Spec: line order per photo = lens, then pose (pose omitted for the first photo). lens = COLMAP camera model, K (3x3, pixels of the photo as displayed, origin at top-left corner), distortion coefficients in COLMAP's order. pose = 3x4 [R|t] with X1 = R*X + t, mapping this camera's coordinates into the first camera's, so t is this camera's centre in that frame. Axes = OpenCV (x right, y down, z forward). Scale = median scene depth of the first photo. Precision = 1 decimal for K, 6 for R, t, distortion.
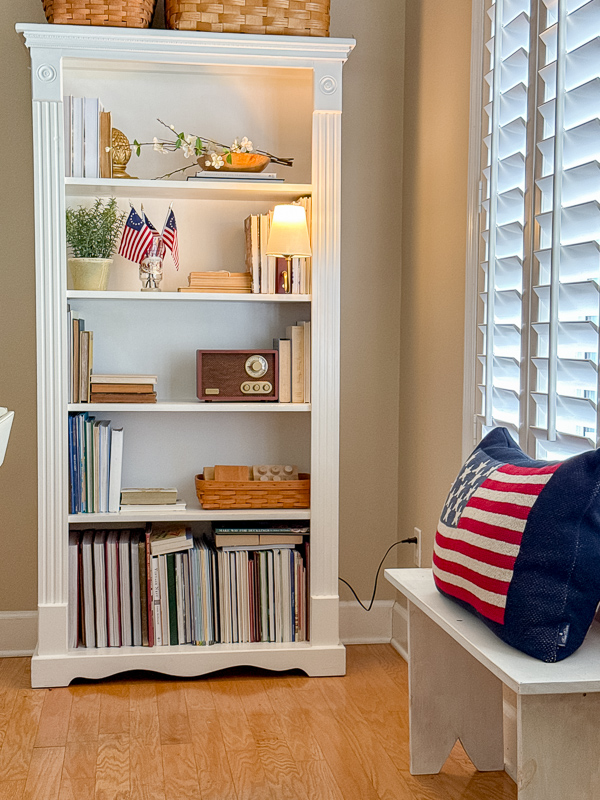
lens RADIAL K [[1120.9, 0, 300.0], [0, 1120.9, 400.0], [0, 0, 1]] dist [0.189318, -0.373133]
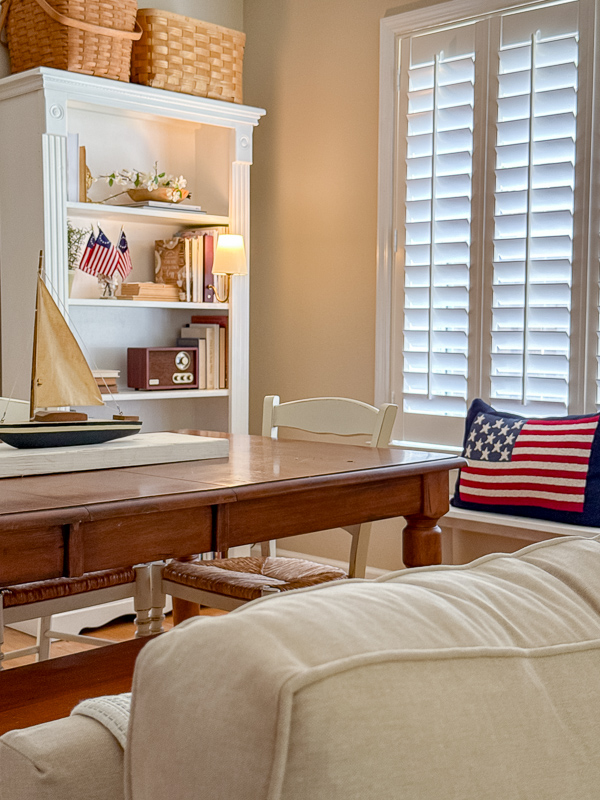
lens RADIAL K [[1120.9, 0, 300.0], [0, 1120.9, 400.0], [0, 0, 1]] dist [0.189318, -0.373133]
pose [[0.811498, -0.038482, 0.583087, -0.667505], [0.028801, 0.999250, 0.025866, -0.015501], [-0.583645, -0.004197, 0.811998, -0.080433]]
